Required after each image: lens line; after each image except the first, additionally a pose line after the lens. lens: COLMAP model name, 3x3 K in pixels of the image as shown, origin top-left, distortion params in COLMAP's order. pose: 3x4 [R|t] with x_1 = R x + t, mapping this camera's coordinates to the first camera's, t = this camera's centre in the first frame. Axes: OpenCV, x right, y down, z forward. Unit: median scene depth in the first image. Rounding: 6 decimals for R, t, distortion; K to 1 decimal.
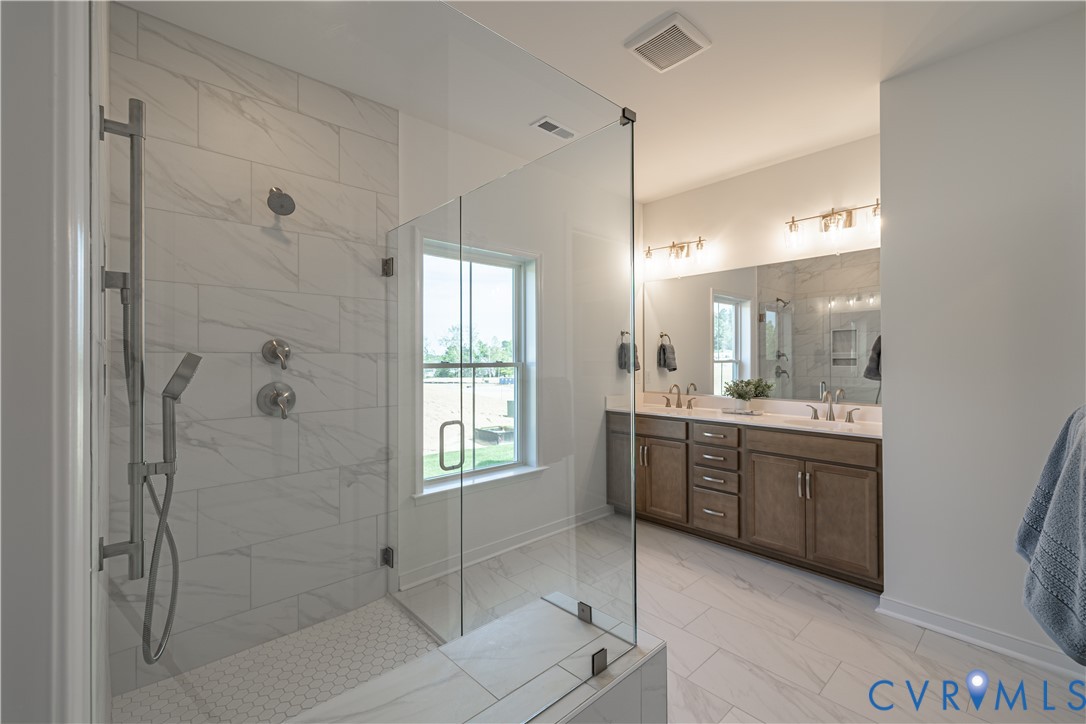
lens RADIAL K [[450.0, 0, 542.3], [0, 450.0, 360.4], [0, 0, 1]] dist [0.001903, -0.000357]
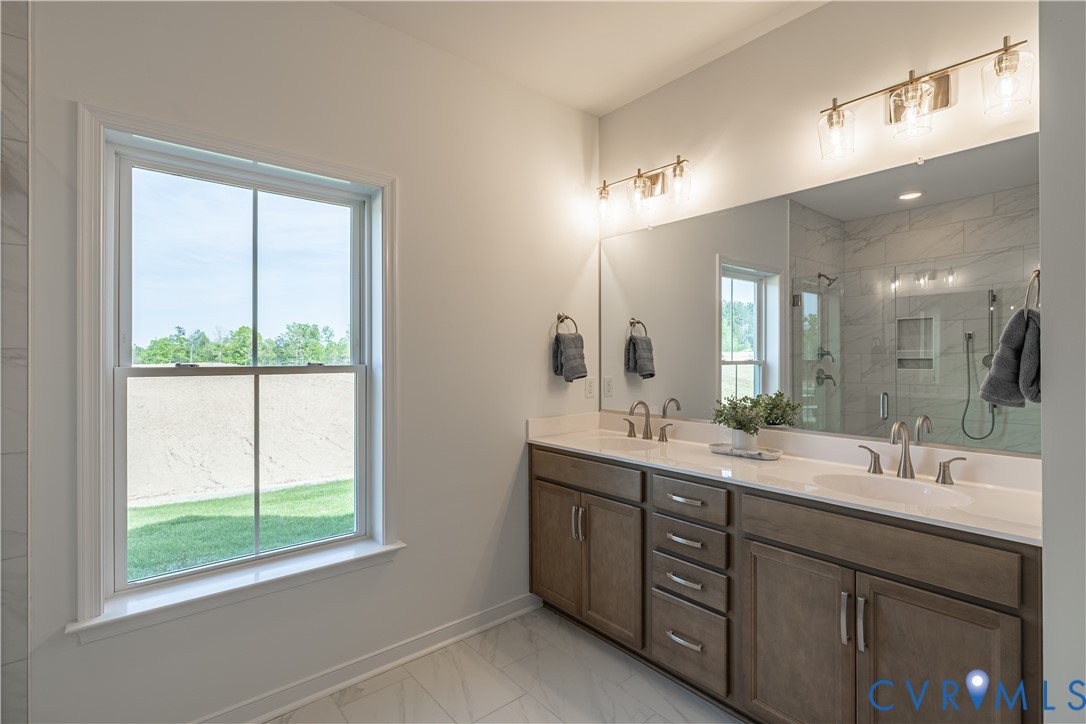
lens RADIAL K [[489.3, 0, 544.3], [0, 489.3, 361.0], [0, 0, 1]] dist [-0.010536, 0.001384]
pose [[0.998981, 0.001186, -0.045110, 0.218921], [-0.001046, 0.999995, 0.003132, -0.003302], [0.045114, -0.003082, 0.998977, 0.371368]]
